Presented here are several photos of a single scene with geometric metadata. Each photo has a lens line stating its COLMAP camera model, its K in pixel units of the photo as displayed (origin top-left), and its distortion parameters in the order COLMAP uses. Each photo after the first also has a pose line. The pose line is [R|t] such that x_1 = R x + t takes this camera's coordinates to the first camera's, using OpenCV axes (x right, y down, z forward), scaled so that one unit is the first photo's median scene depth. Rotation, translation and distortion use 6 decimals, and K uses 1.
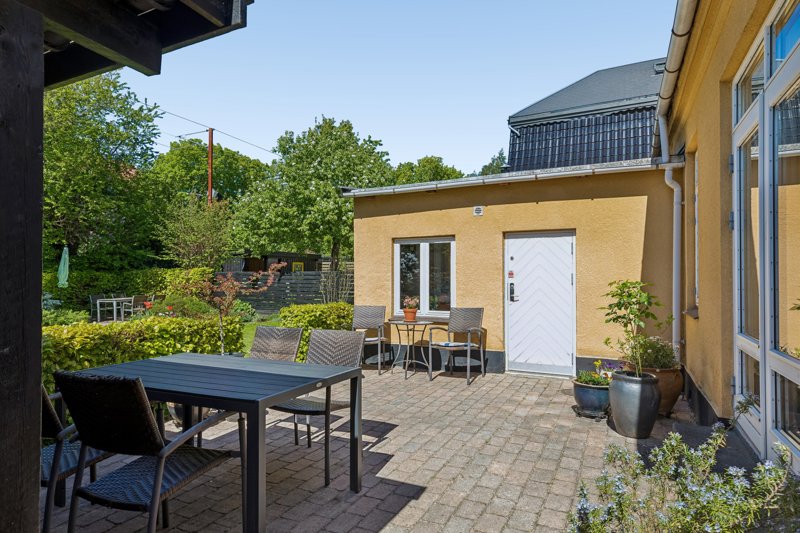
lens RADIAL K [[446.4, 0, 397.5], [0, 446.4, 270.4], [0, 0, 1]] dist [0.001577, 0.000123]
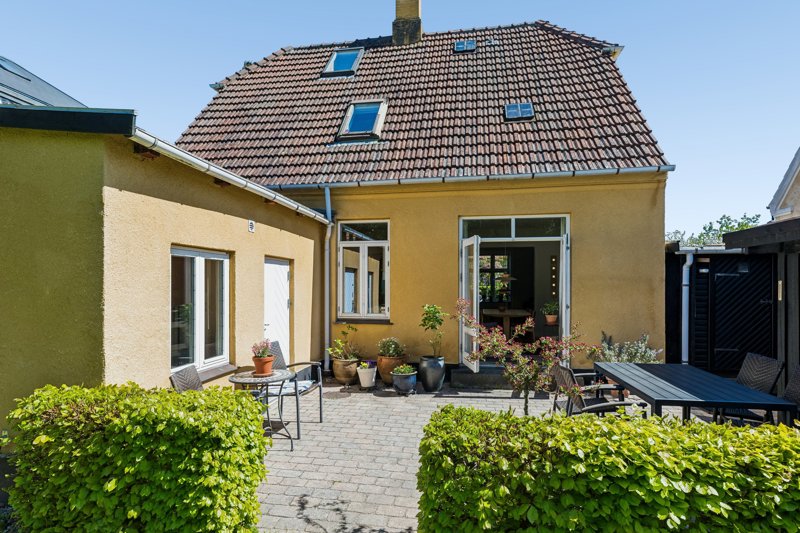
lens RADIAL K [[446.4, 0, 397.5], [0, 446.4, 270.4], [0, 0, 1]] dist [0.001577, 0.000123]
pose [[-0.292433, 0.028941, 0.955848, -0.640176], [-0.027054, 0.998891, -0.038521, -0.024914], [-0.955903, -0.037124, -0.291326, 0.912783]]
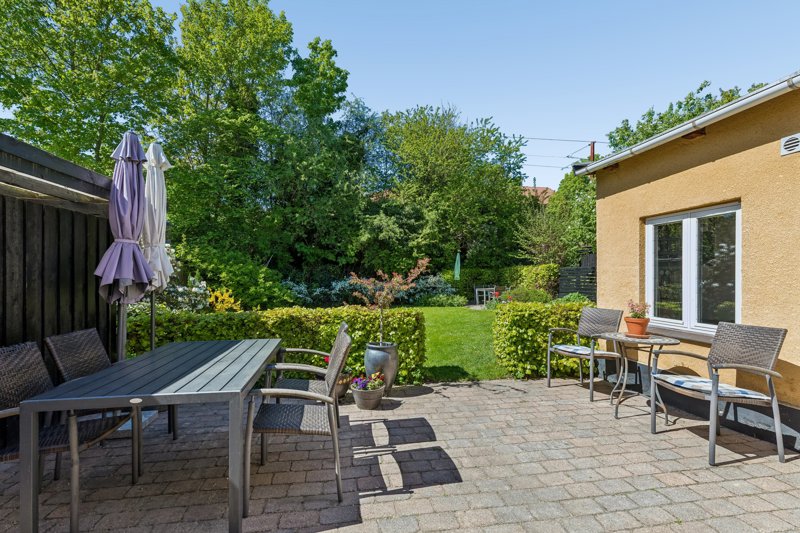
lens RADIAL K [[356.6, 0, 398.7], [0, 356.6, 276.6], [0, 0, 1]] dist [-0.000257, 0.000012]
pose [[0.583313, 0.001517, -0.812246, 0.235168], [0.021378, 0.999623, 0.017220, 0.004888], [0.811966, -0.027409, 0.583060, 0.348096]]
